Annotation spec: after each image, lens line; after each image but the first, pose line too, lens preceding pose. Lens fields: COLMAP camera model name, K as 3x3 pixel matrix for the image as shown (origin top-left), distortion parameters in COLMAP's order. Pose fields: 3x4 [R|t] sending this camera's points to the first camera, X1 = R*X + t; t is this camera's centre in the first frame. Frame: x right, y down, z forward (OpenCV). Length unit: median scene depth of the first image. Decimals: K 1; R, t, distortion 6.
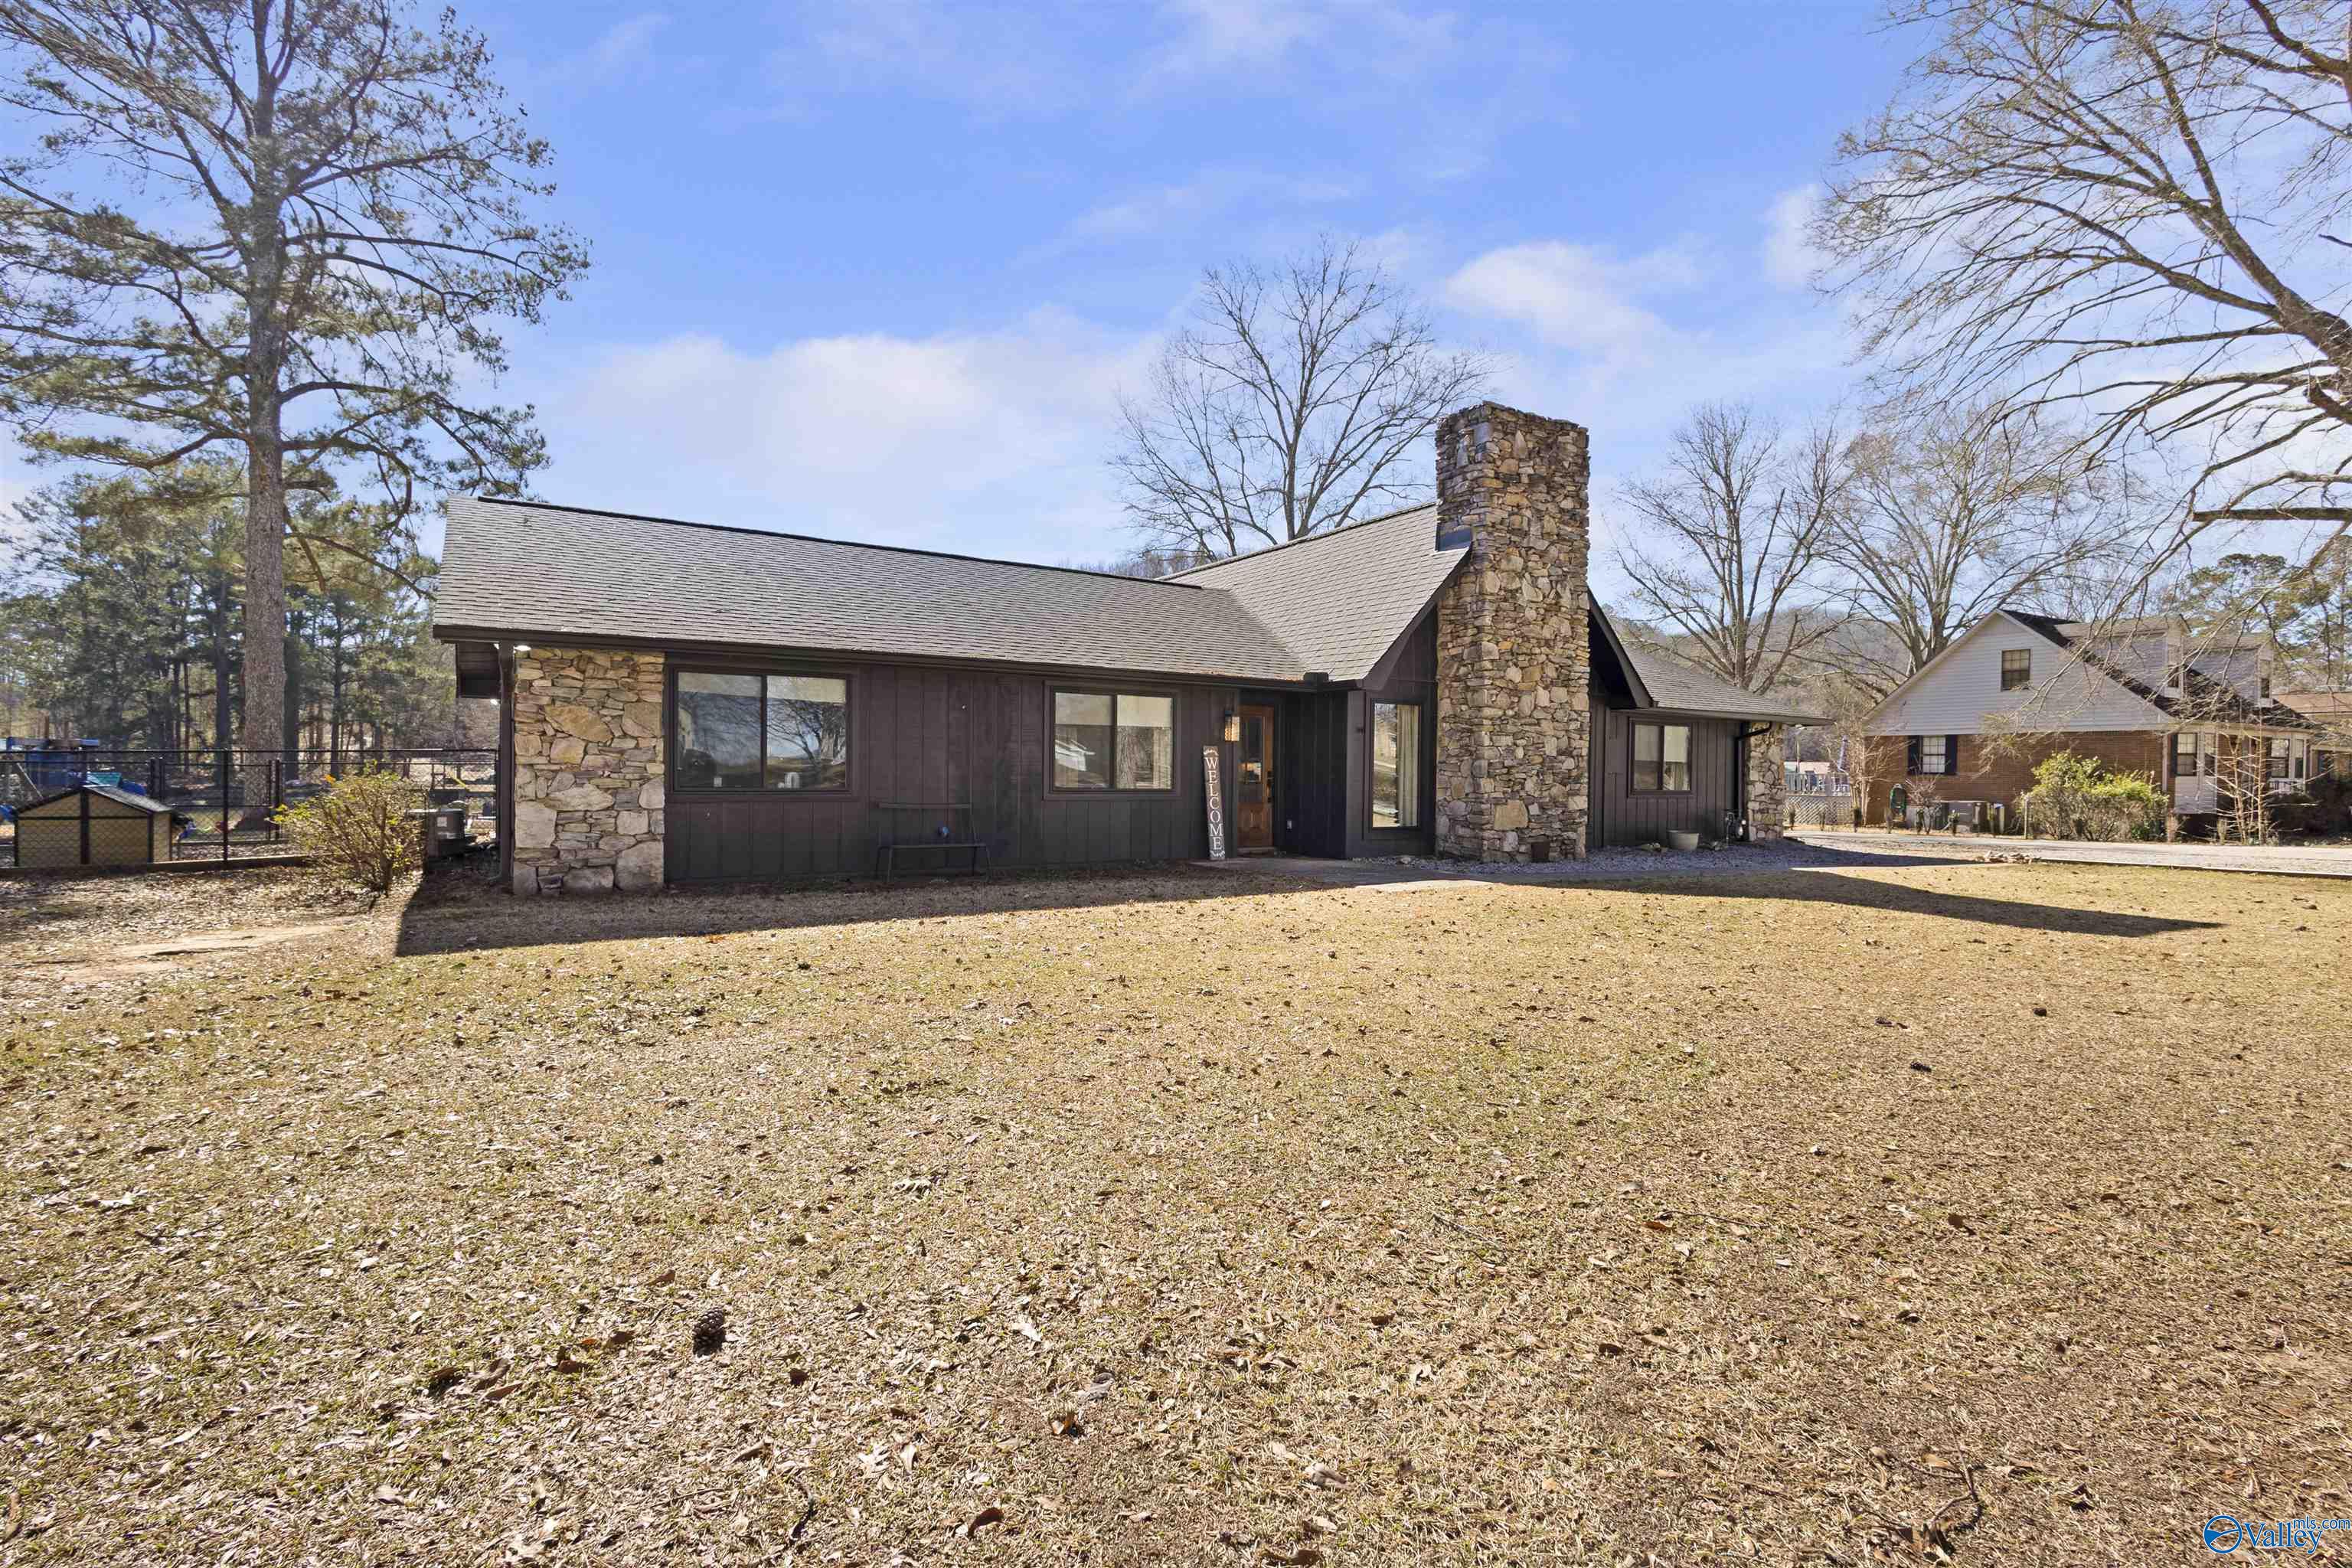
lens RADIAL K [[1116.1, 0, 1176.0], [0, 1116.1, 784.0], [0, 0, 1]] dist [0.001792, -0.000155]
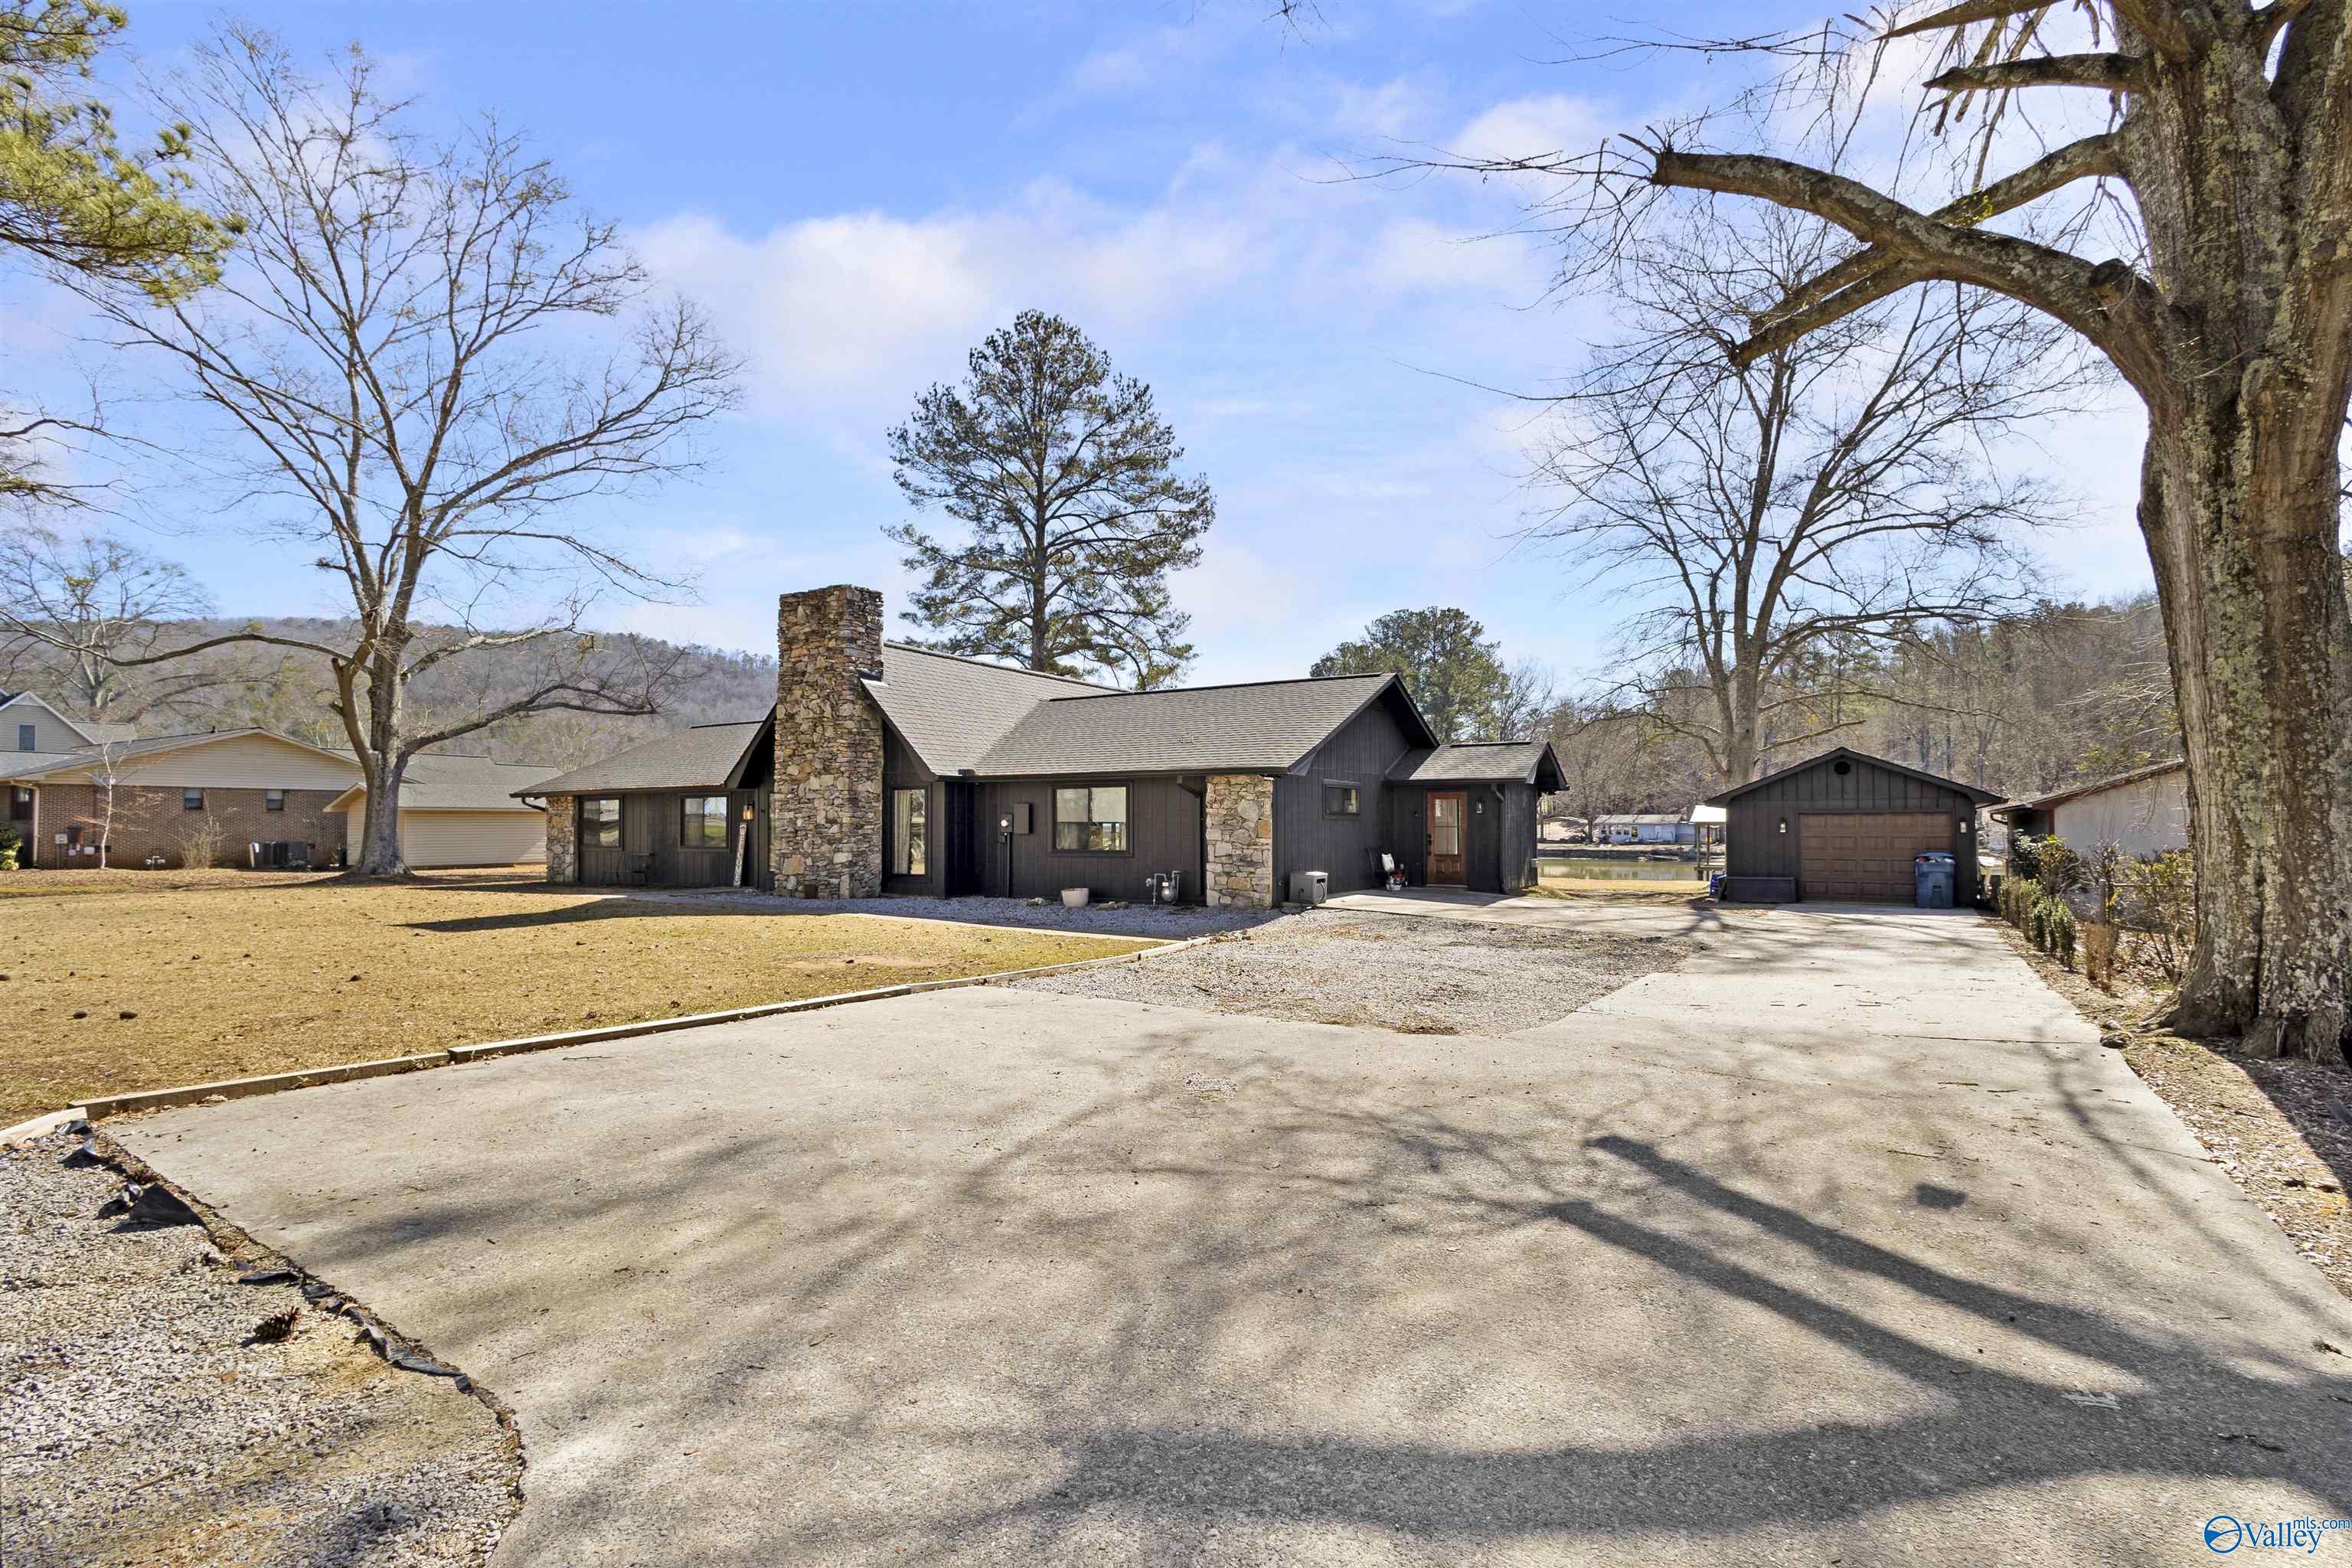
lens RADIAL K [[1083.5, 0, 1159.6], [0, 1083.5, 792.8], [0, 0, 1]] dist [0.010310, 0.000110]
pose [[0.441999, -0.041323, -0.896063, 1.787877], [0.001182, 0.998964, -0.045486, -0.001624], [0.897015, 0.019046, 0.441590, 0.790681]]
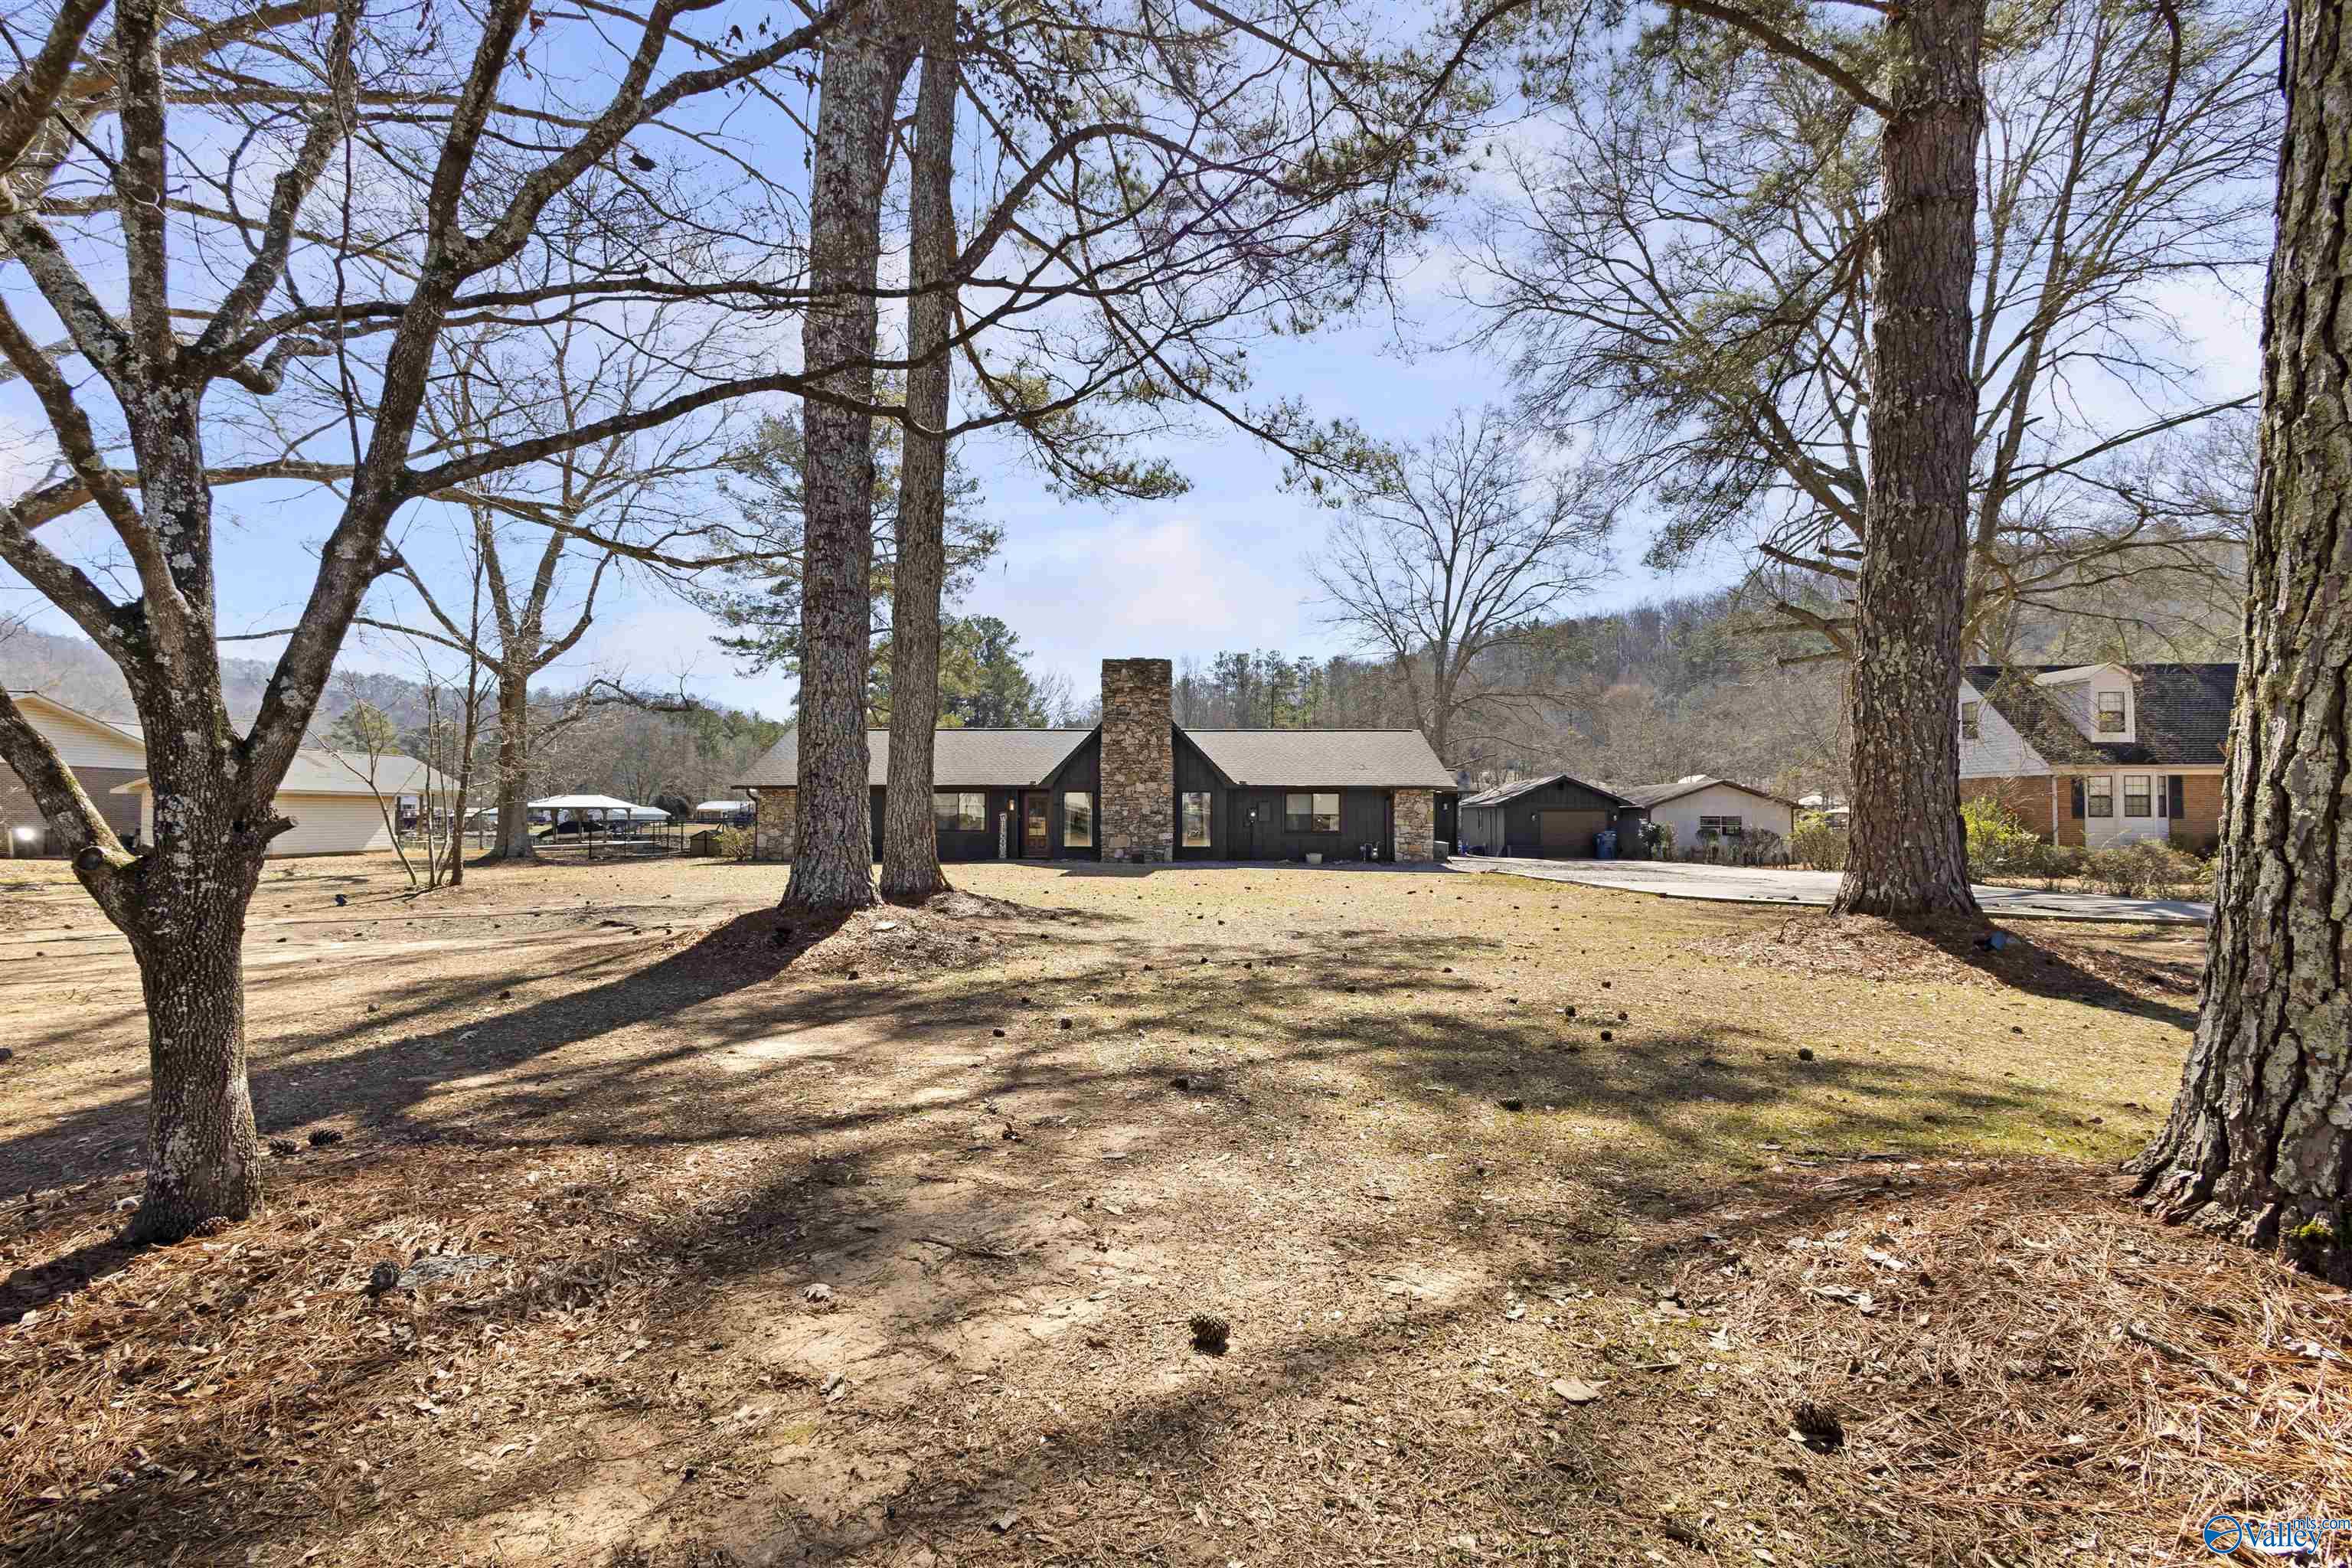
lens RADIAL K [[1116.7, 0, 1144.8], [0, 1116.7, 770.7], [0, 0, 1]] dist [0.000191, -0.000111]
pose [[0.830229, -0.032873, -0.556453, 1.560726], [0.002675, 0.998483, -0.054995, 0.009397], [0.557416, 0.044170, 0.829057, -0.804017]]
